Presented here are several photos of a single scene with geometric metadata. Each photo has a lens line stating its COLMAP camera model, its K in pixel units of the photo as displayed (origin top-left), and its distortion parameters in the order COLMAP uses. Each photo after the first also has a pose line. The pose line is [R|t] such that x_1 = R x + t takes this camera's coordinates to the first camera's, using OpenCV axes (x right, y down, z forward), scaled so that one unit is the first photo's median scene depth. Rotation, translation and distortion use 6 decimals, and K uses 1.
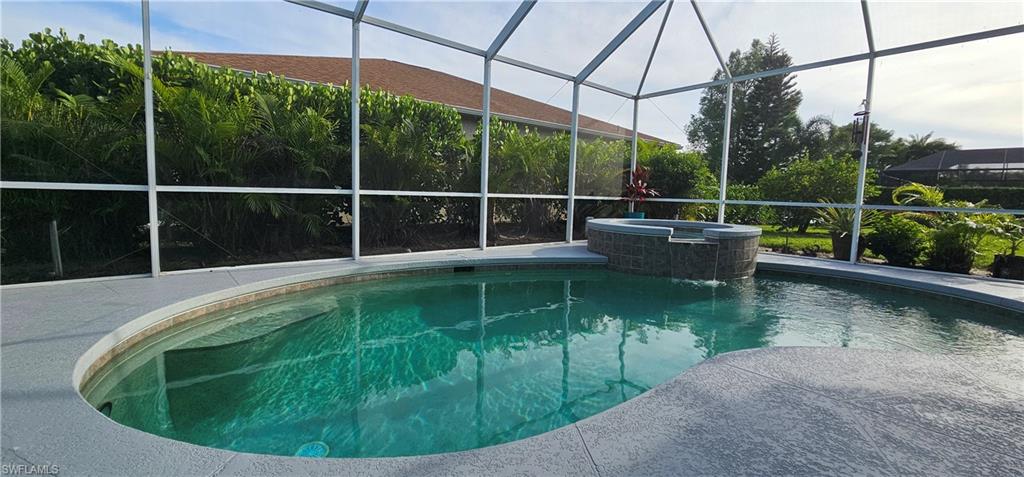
lens RADIAL K [[421.2, 0, 511.7], [0, 421.2, 227.1], [0, 0, 1]] dist [-0.000302, -0.000099]
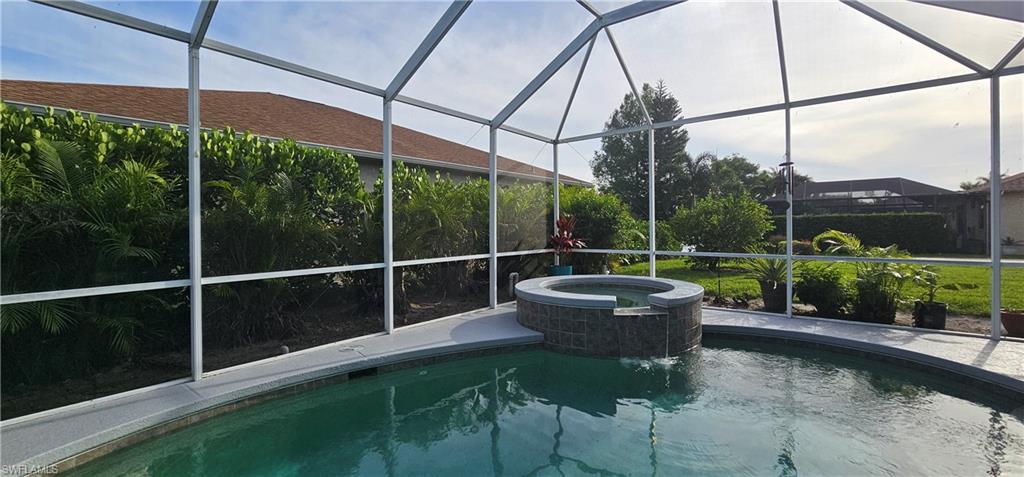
lens RADIAL K [[421.2, 0, 511.7], [0, 421.2, 227.1], [0, 0, 1]] dist [-0.000302, -0.000099]
pose [[0.977660, -0.038468, 0.206642, 0.000847], [0.054094, 0.996044, -0.070506, -0.065676], [-0.203112, 0.080109, 0.975873, 0.138212]]
